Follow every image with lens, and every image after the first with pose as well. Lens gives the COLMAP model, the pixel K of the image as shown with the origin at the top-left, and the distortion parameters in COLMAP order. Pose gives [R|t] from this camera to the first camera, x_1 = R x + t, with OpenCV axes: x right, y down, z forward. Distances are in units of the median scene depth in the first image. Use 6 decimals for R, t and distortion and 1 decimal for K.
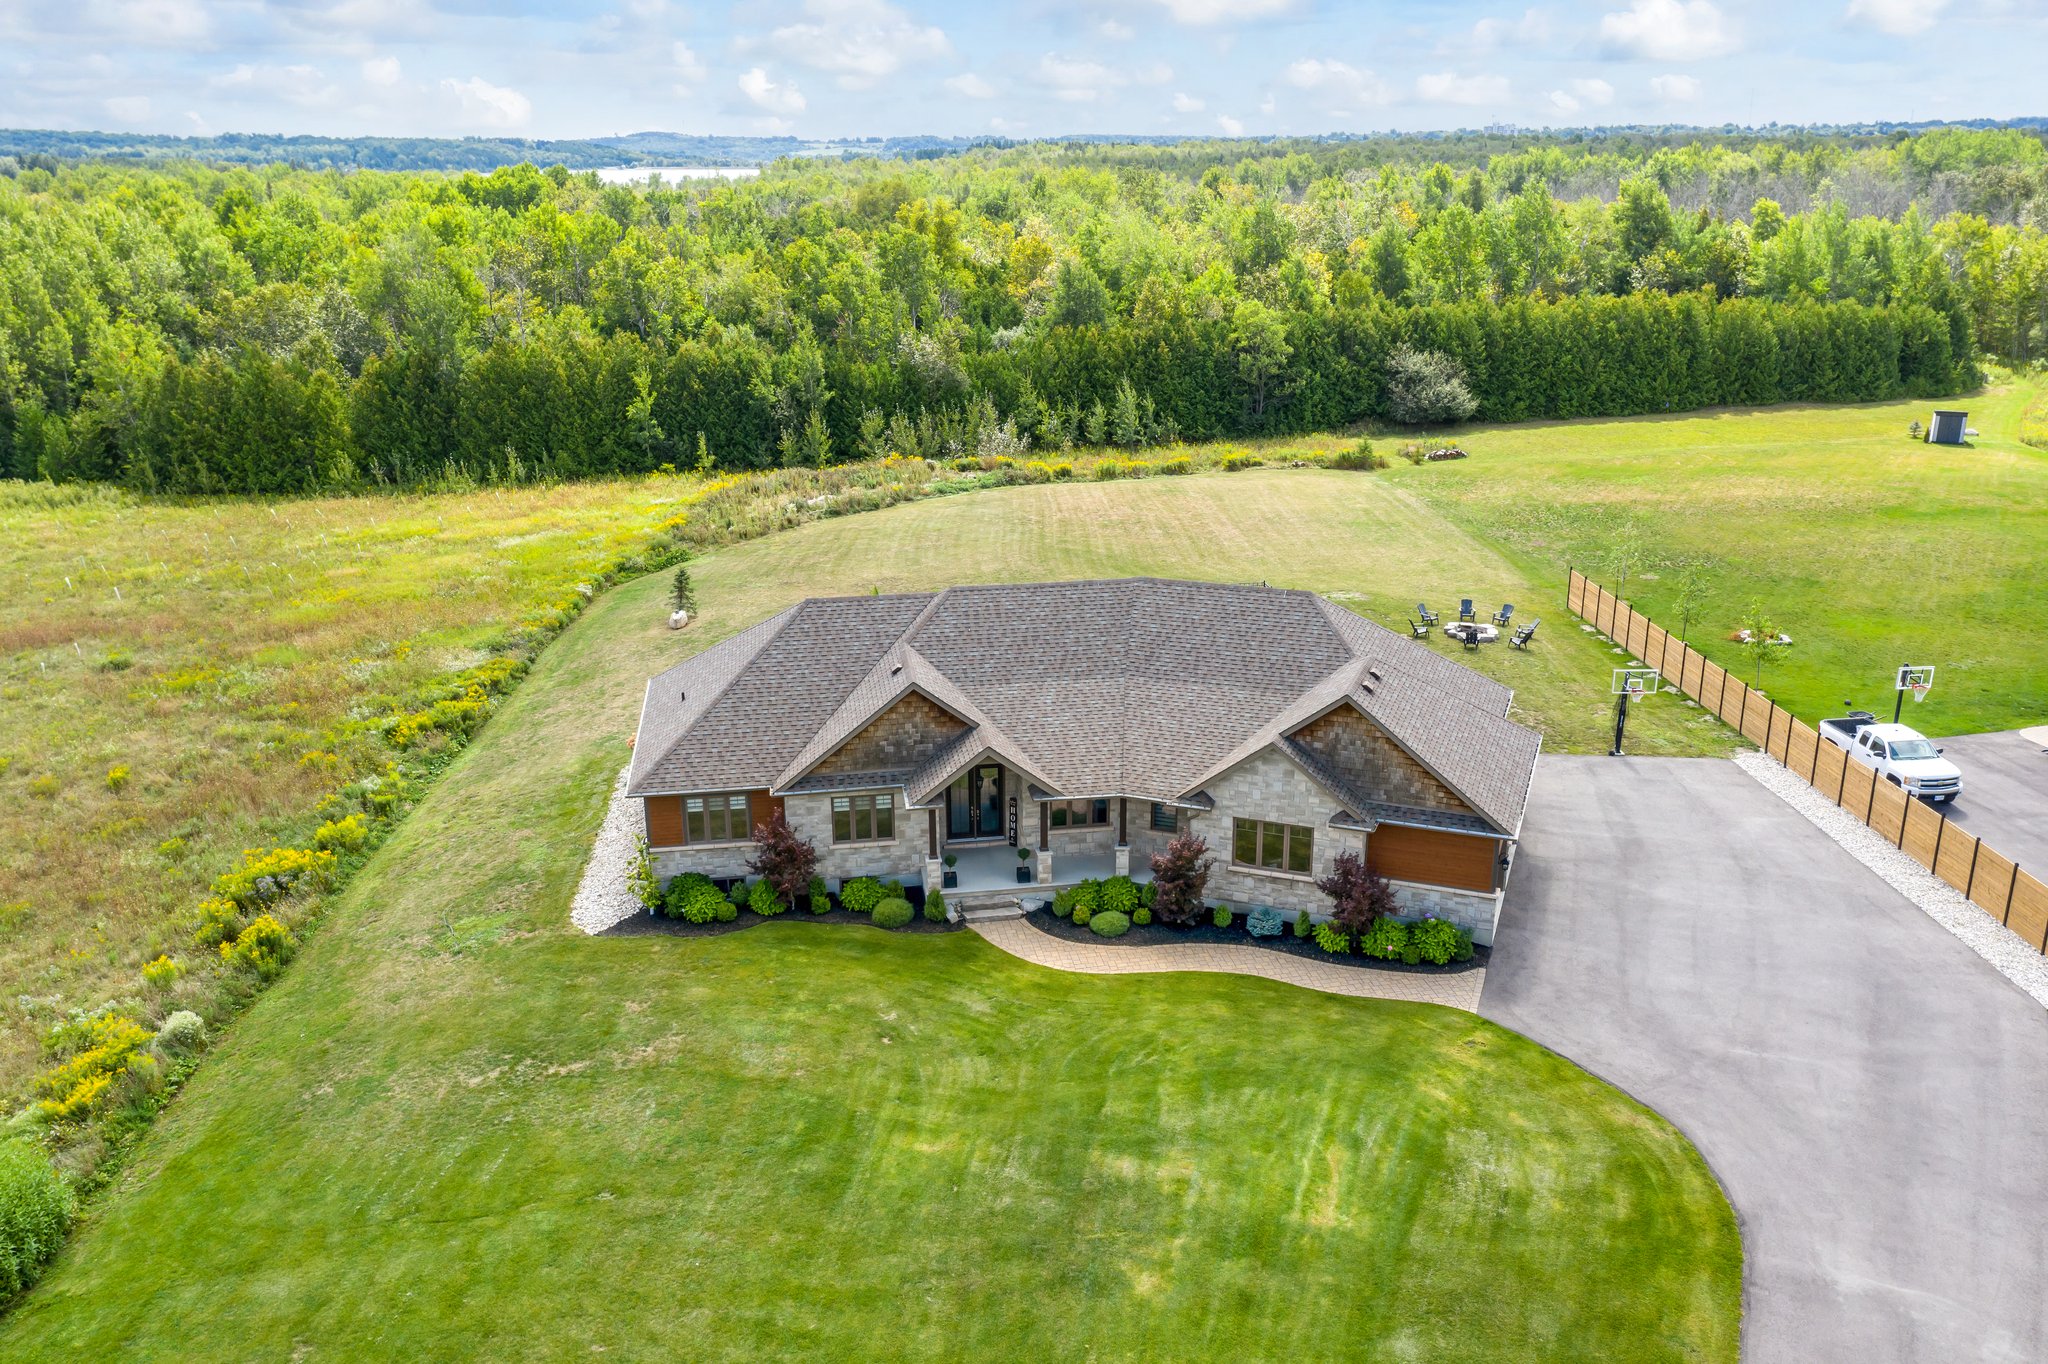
lens RADIAL K [[1643.9, 0, 1024.0], [0, 1643.9, 682.0], [0, 0, 1]] dist [-0.016701, 0.008520]
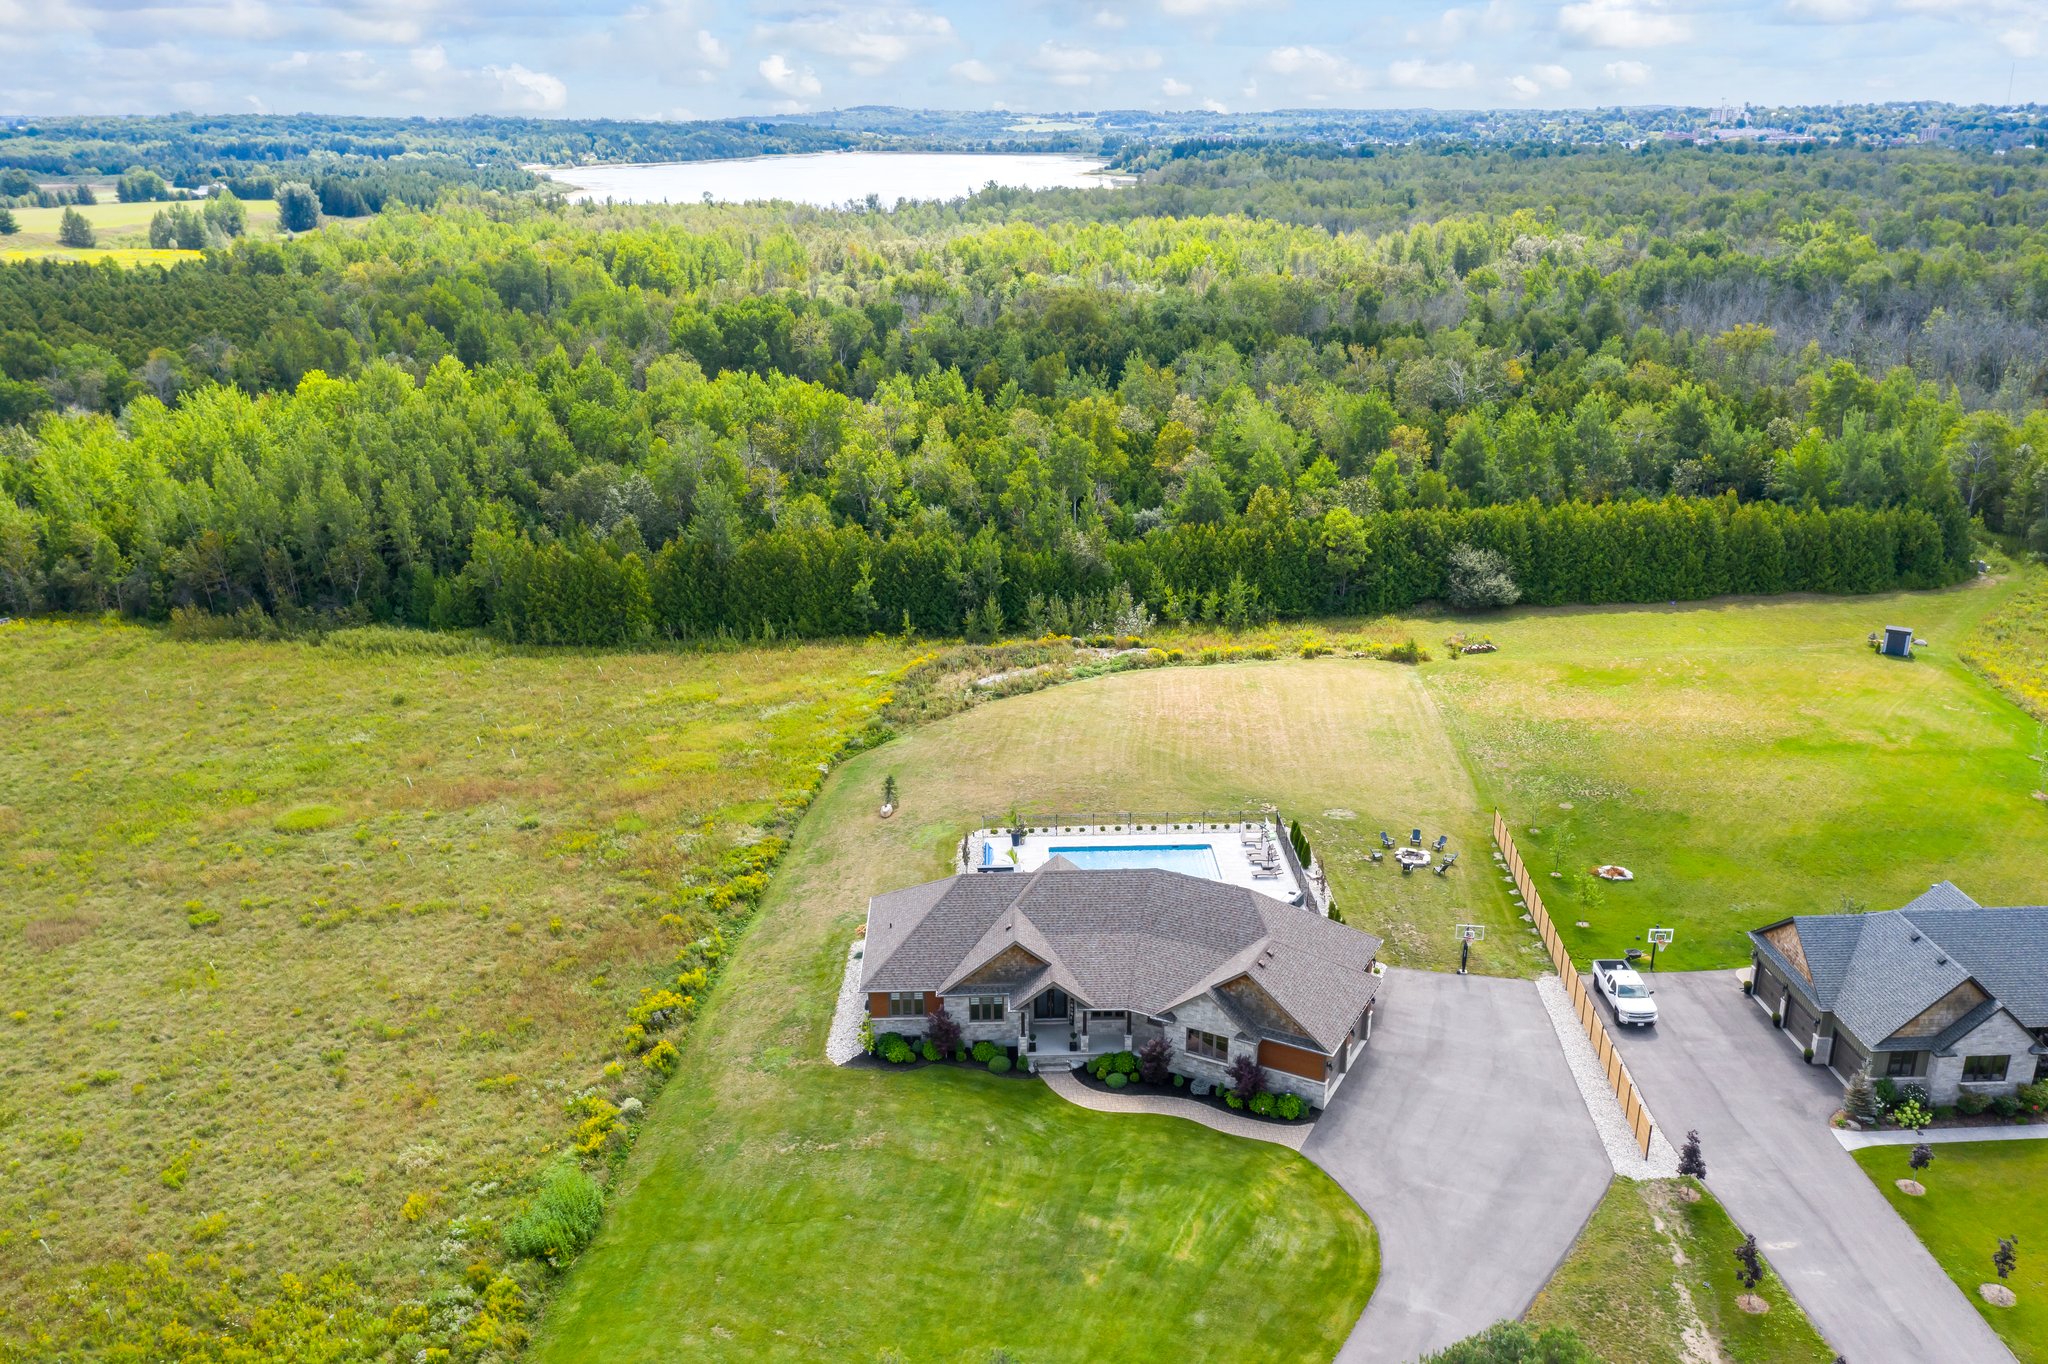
lens RADIAL K [[1643.9, 0, 1024.0], [0, 1643.9, 682.0], [0, 0, 1]] dist [-0.016701, 0.008520]
pose [[0.992409, 0.043392, -0.115073, 0.115211], [-0.041179, 0.998920, 0.021540, -0.269890], [0.115884, -0.016638, 0.993123, -0.667692]]
